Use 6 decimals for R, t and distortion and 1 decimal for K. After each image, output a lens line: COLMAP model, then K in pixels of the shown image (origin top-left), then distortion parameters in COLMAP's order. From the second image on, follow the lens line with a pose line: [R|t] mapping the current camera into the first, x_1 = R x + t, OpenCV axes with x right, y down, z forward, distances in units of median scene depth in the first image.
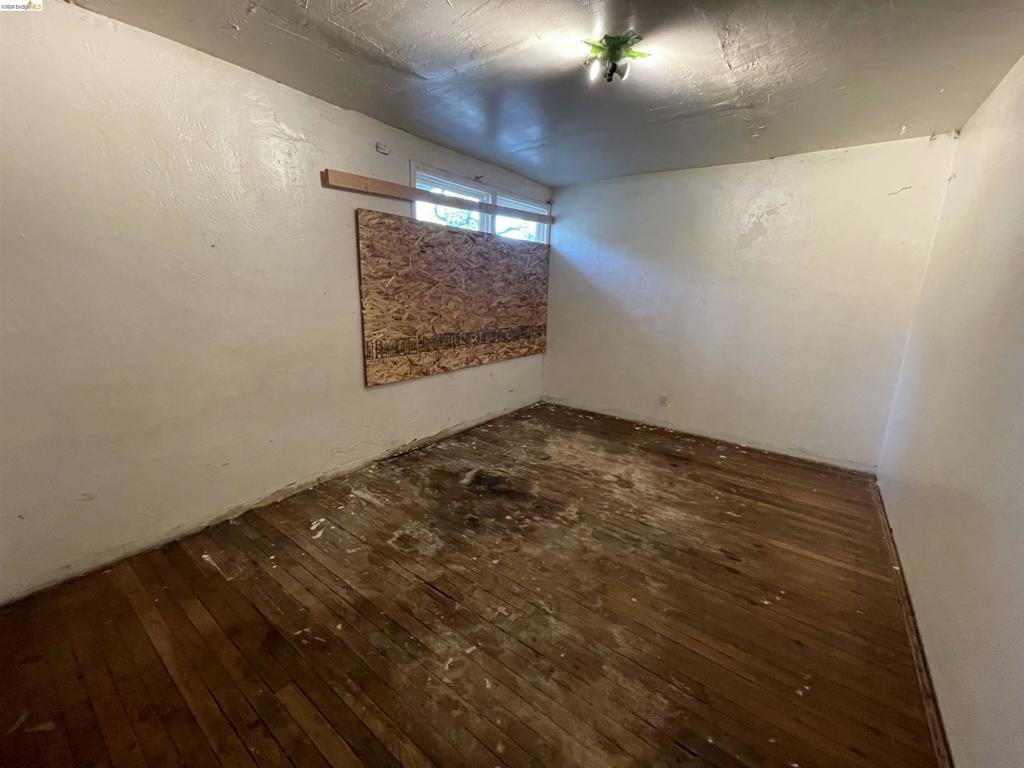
lens RADIAL K [[412.2, 0, 505.3], [0, 412.2, 382.6], [0, 0, 1]] dist [0.001929, 0.000087]
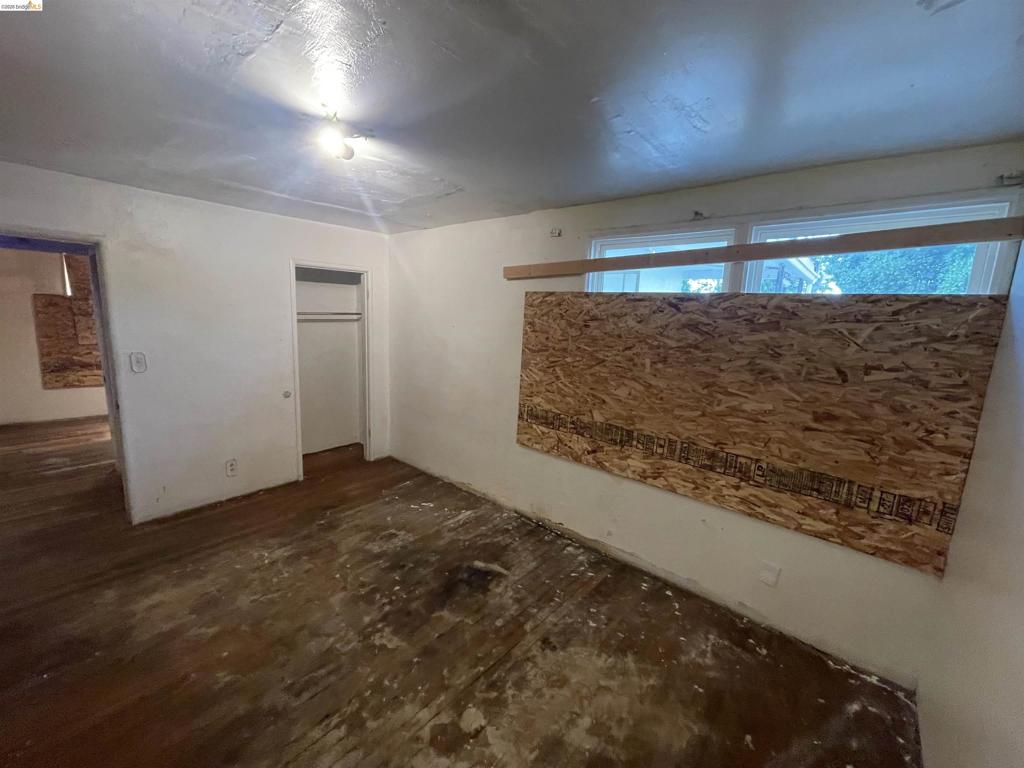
lens RADIAL K [[412.2, 0, 504.8], [0, 412.2, 381.3], [0, 0, 1]] dist [0.001929, 0.000087]
pose [[-0.071385, 0.132430, -0.988618, 0.690478], [-0.272216, 0.950935, 0.147039, -0.278190], [0.959585, 0.279614, -0.031833, 0.865824]]
